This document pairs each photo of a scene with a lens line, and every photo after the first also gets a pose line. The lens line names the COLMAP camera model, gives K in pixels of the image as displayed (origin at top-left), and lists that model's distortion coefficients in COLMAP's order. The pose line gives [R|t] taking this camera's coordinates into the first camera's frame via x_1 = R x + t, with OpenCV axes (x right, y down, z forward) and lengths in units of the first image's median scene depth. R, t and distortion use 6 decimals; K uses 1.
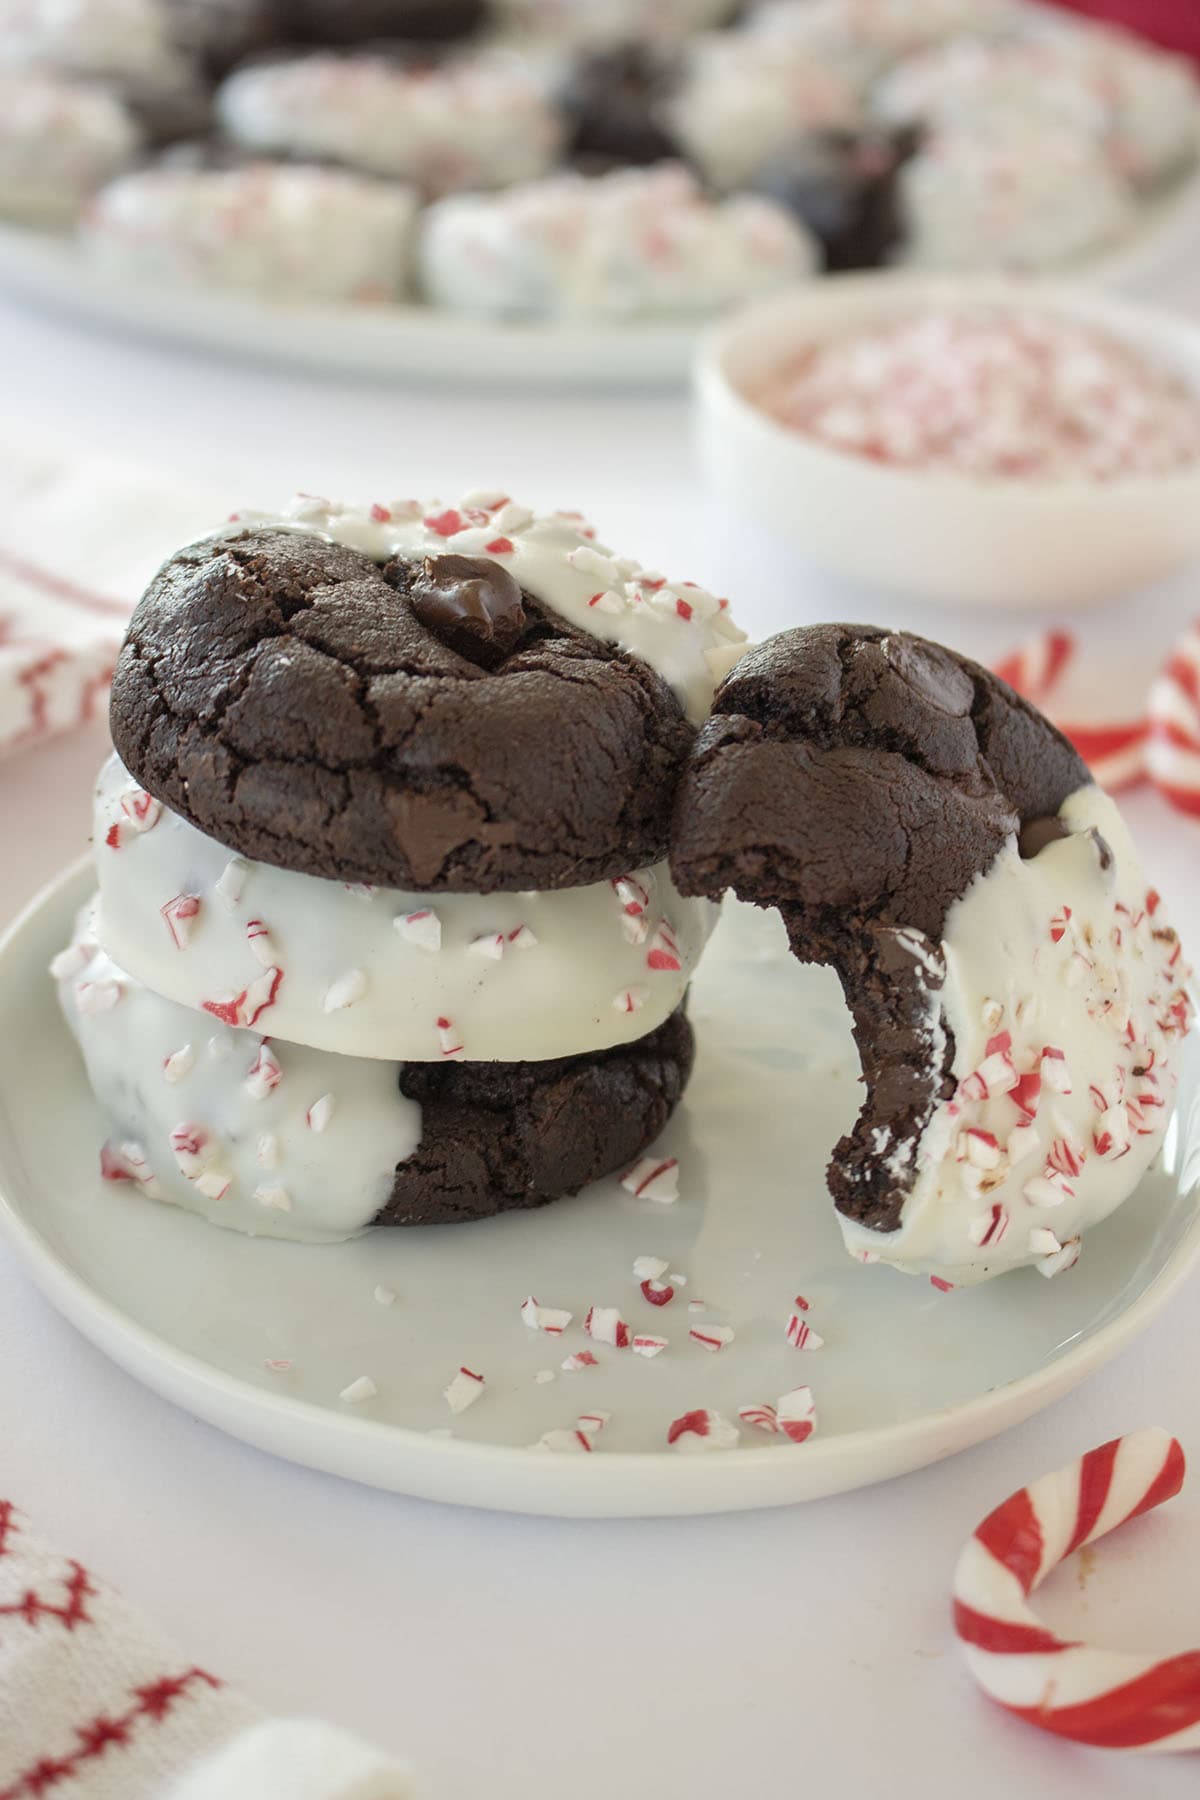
lens RADIAL K [[2970.2, 0, 600.0], [0, 2970.2, 900.0], [0, 0, 1]] dist [0.183091, -2.721818]
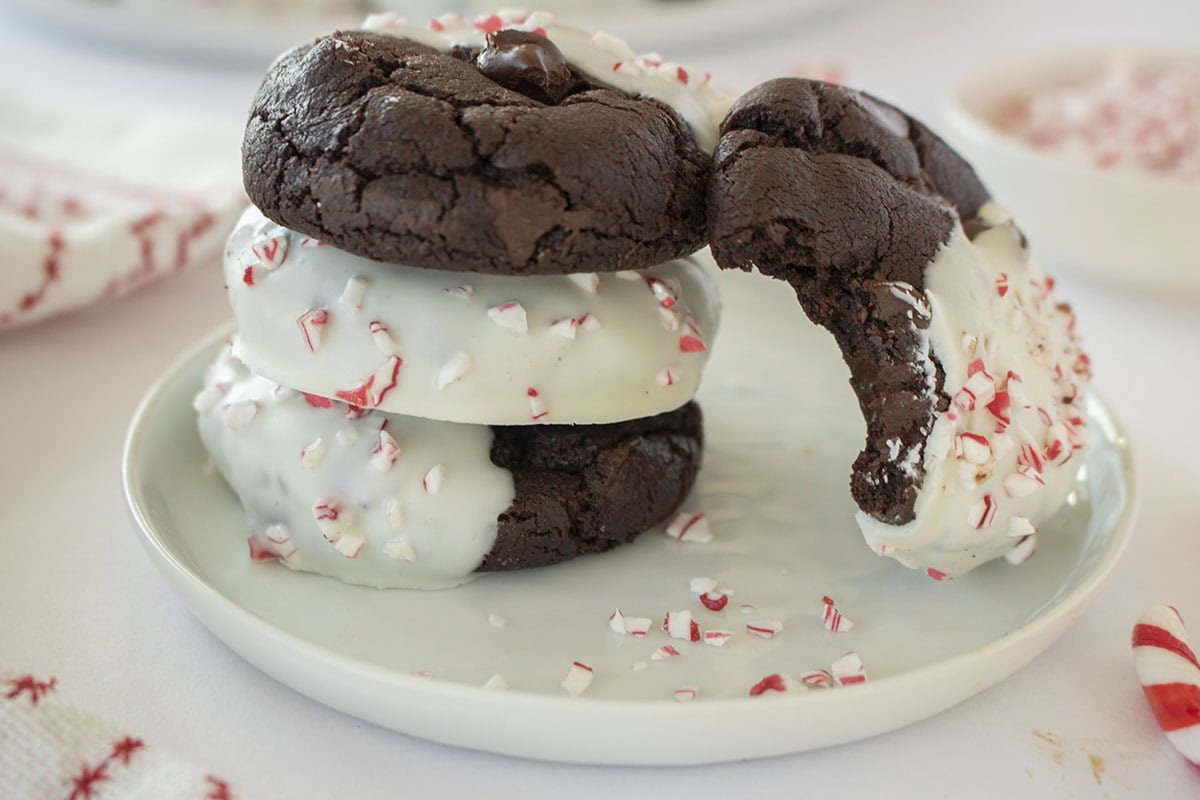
lens RADIAL K [[1980.1, 0, 600.0], [0, 1980.1, 400.0], [0, 0, 1]] dist [0.183091, -2.721818]
pose [[0.992580, -0.072091, 0.097919, -0.107484], [0.081432, 0.992140, -0.095010, 0.127460], [-0.090300, 0.102279, 0.990649, 0.175842]]
